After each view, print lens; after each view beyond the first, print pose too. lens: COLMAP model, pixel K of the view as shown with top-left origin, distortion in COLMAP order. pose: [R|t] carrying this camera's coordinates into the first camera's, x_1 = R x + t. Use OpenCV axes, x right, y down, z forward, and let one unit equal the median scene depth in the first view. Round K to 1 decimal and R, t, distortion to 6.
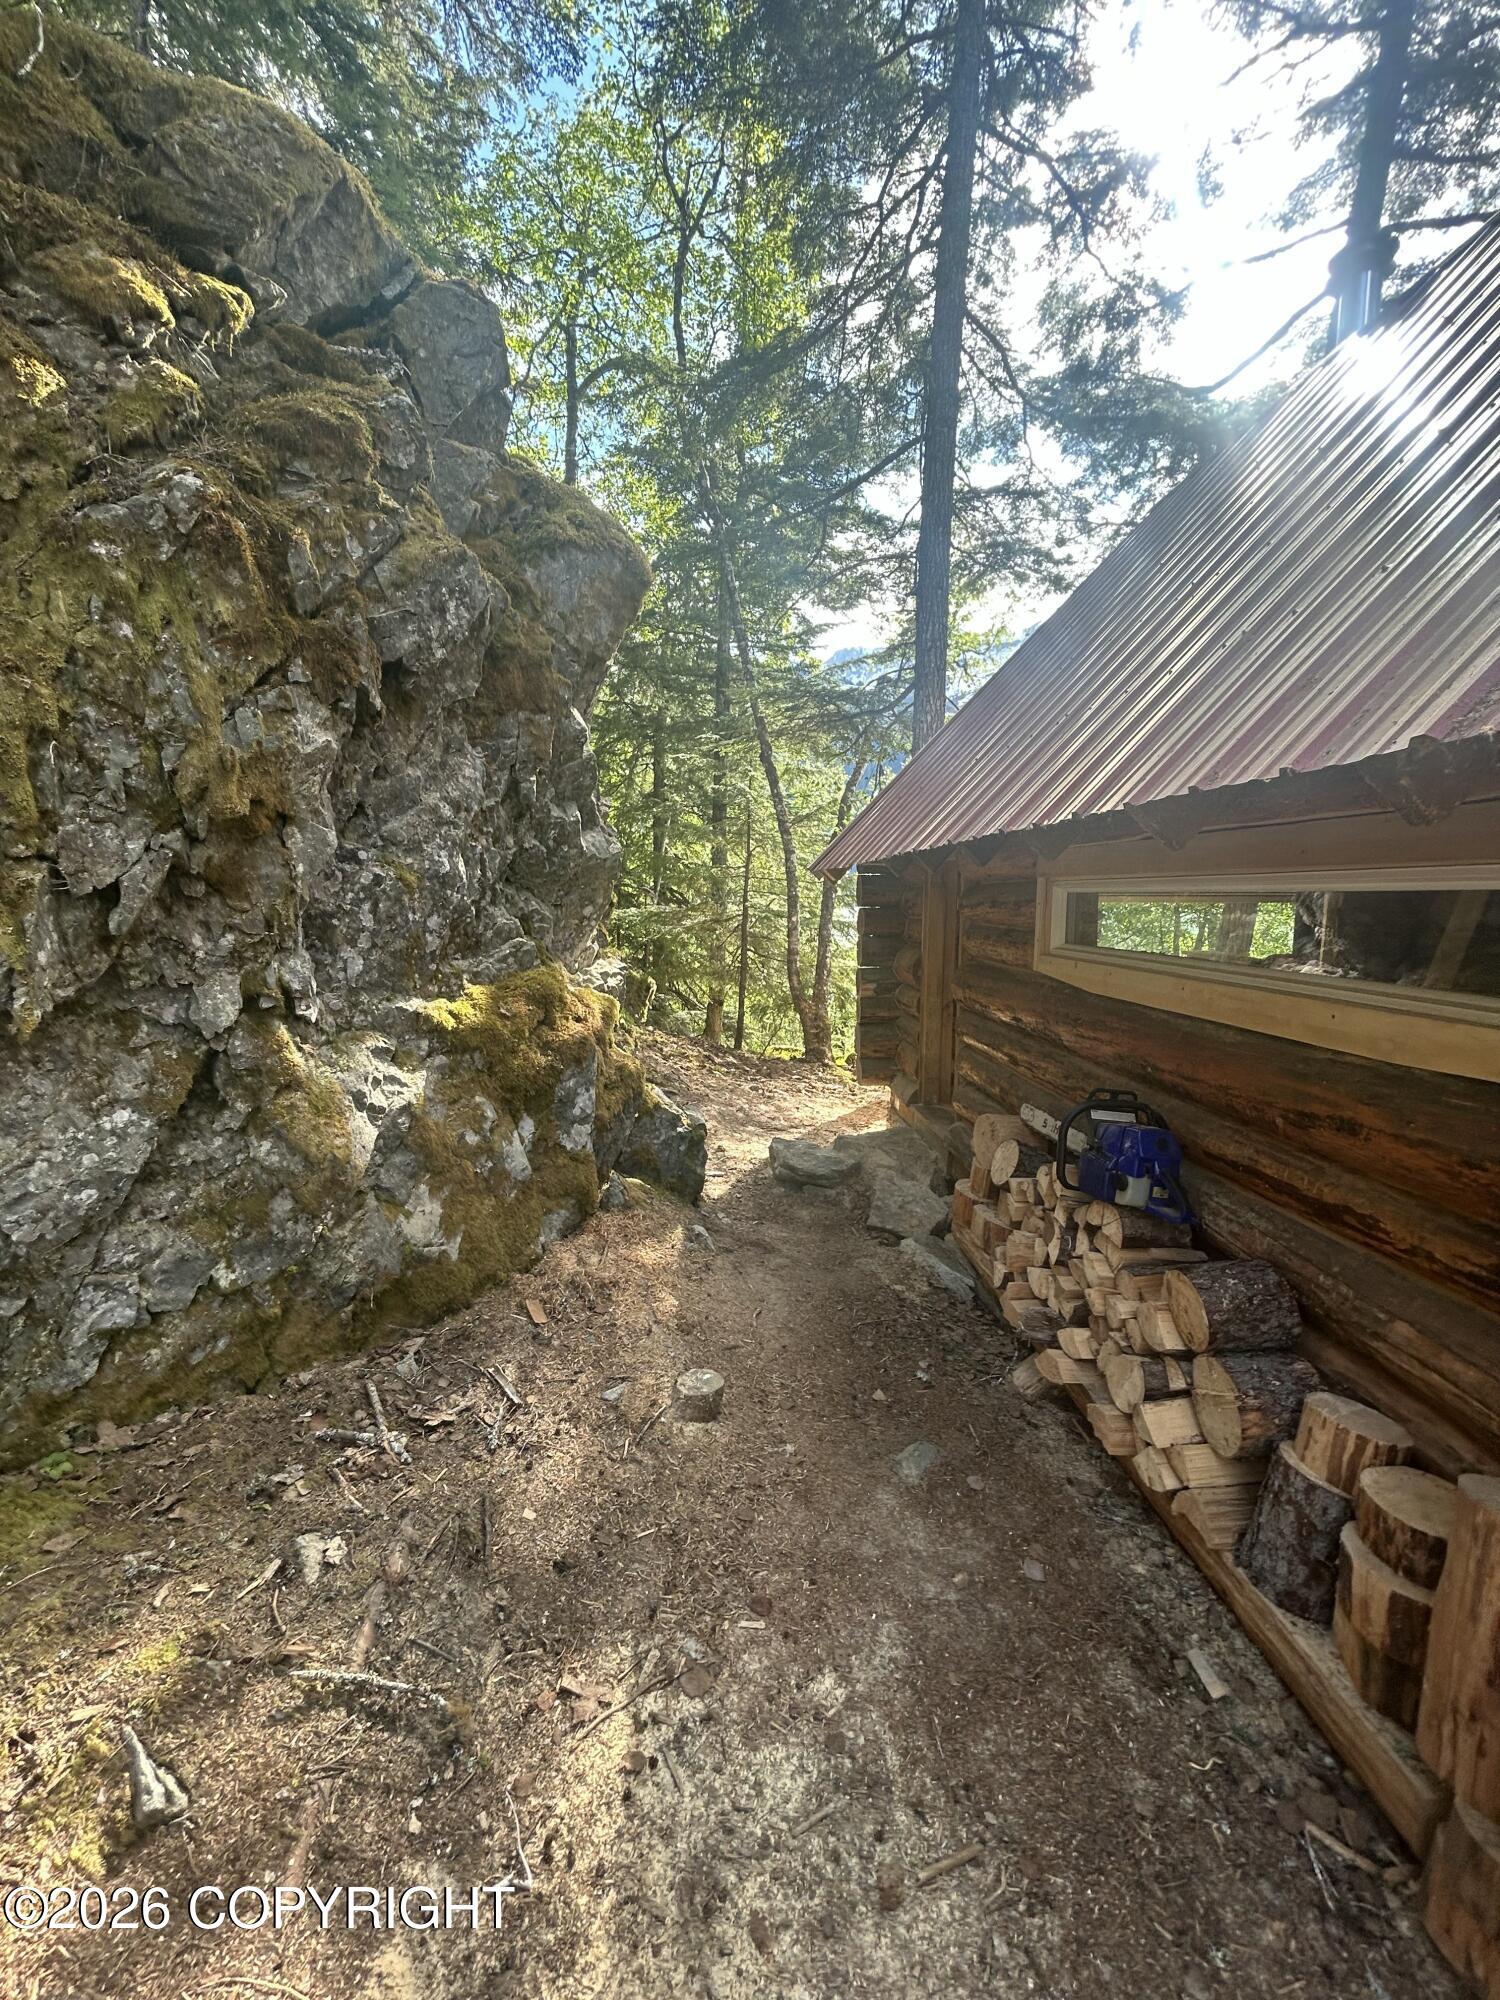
lens RADIAL K [[814.6, 0, 759.2], [0, 814.6, 996.4], [0, 0, 1]] dist [-0.000127, 0.002629]
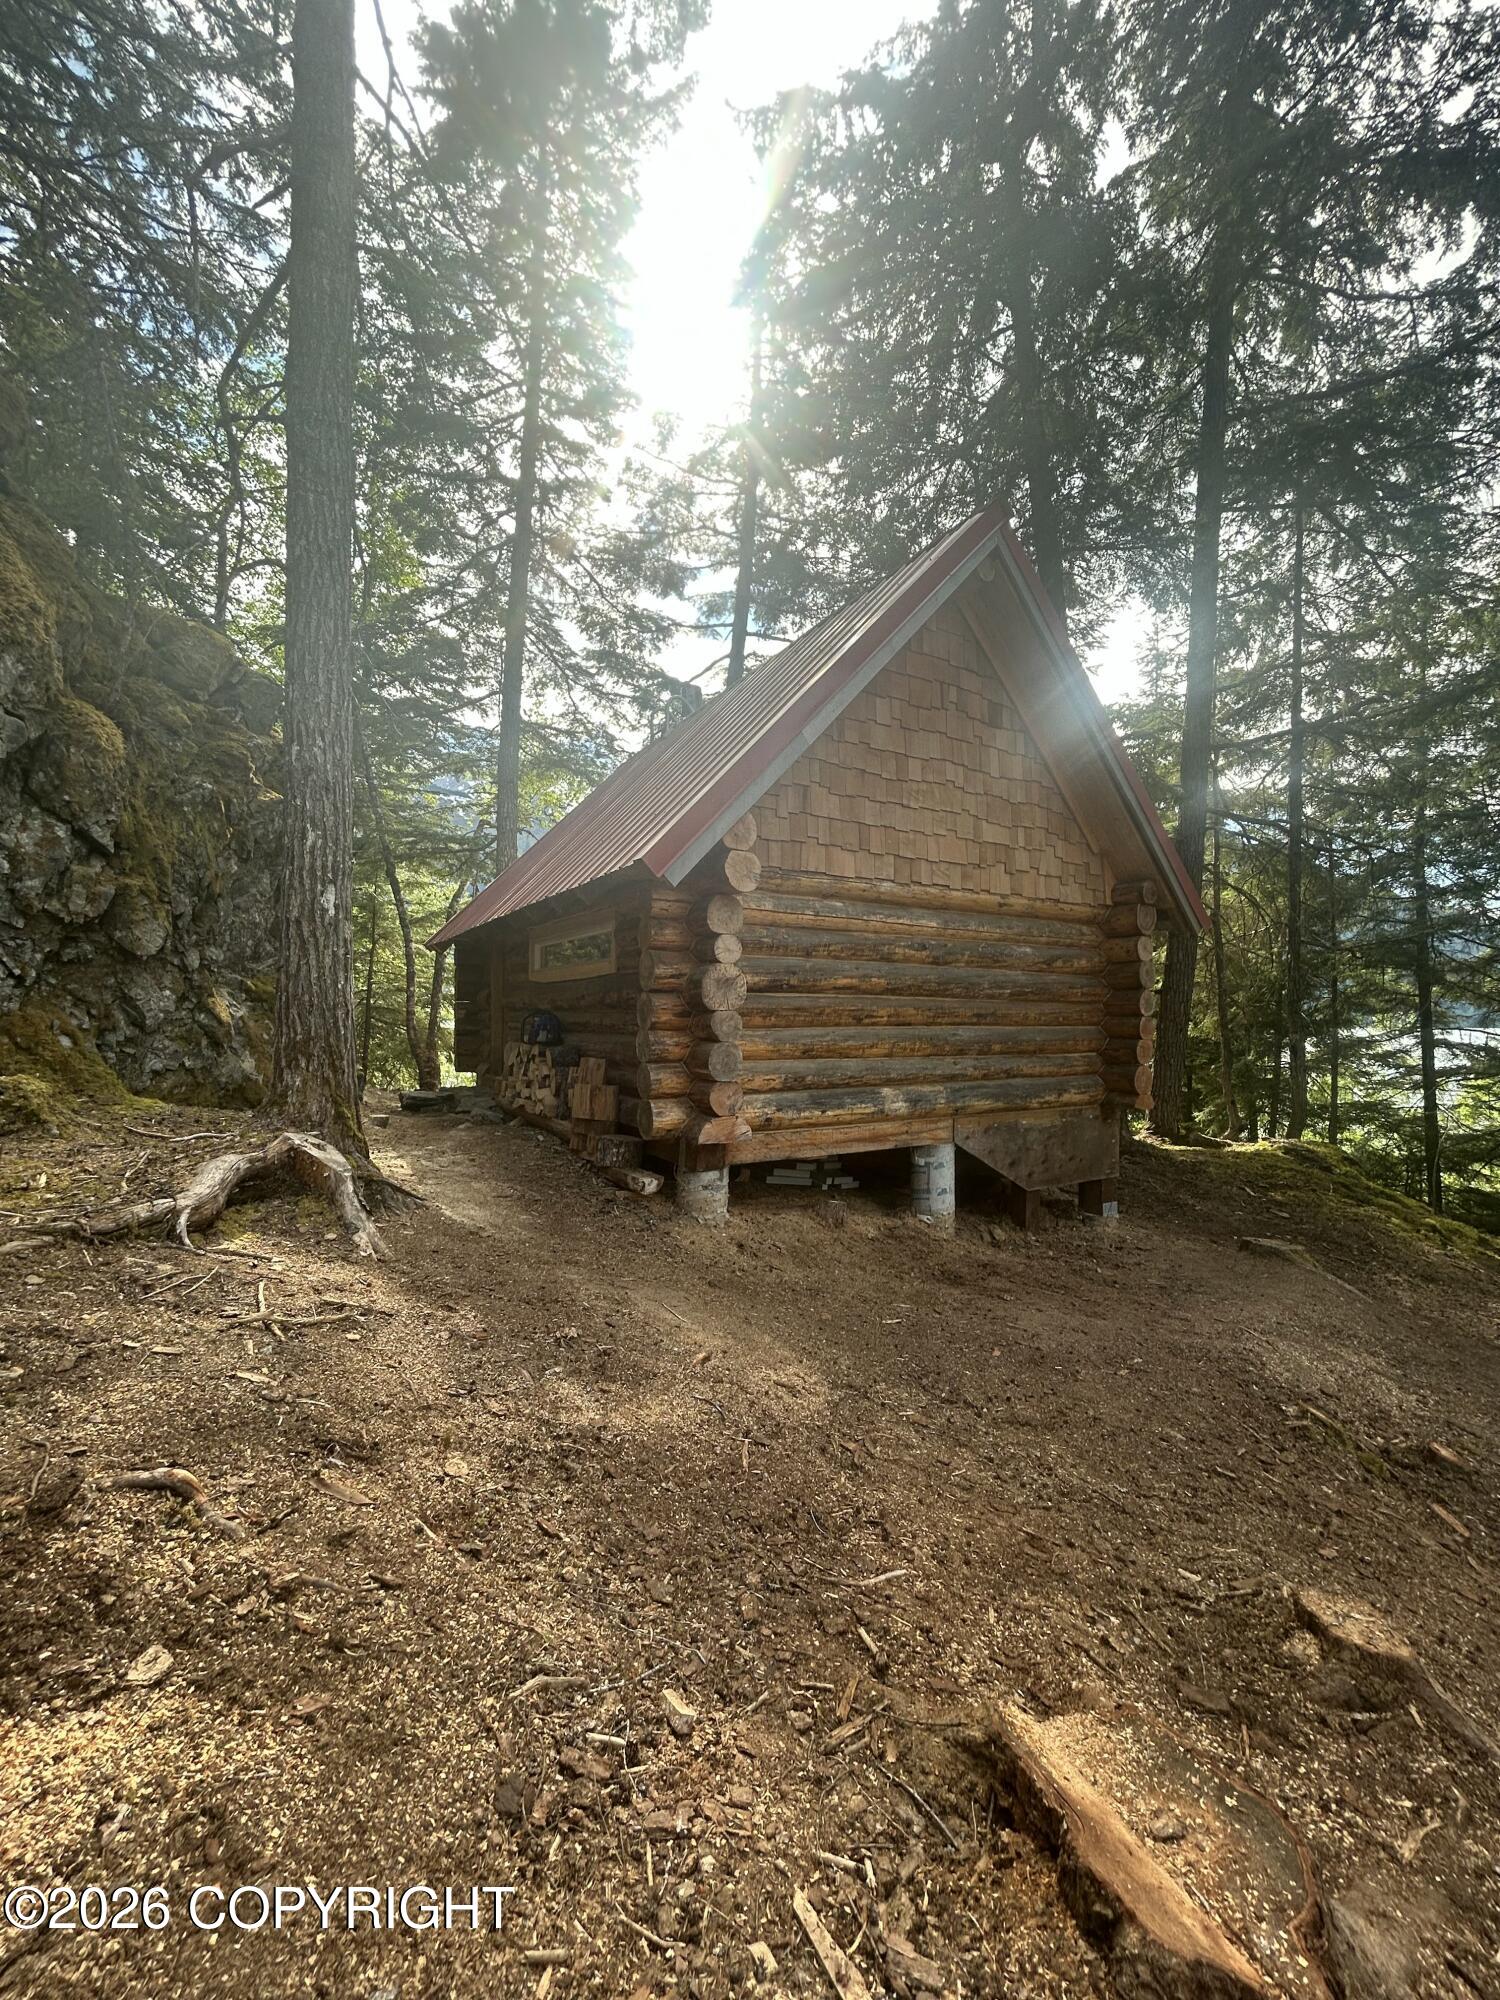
lens RADIAL K [[814.6, 0, 759.2], [0, 814.6, 996.4], [0, 0, 1]] dist [-0.000127, 0.002629]
pose [[0.898782, 0.014079, 0.438169, -0.039888], [0.047859, 0.990359, -0.129992, 0.151086], [-0.435775, 0.137804, 0.889444, -0.586587]]
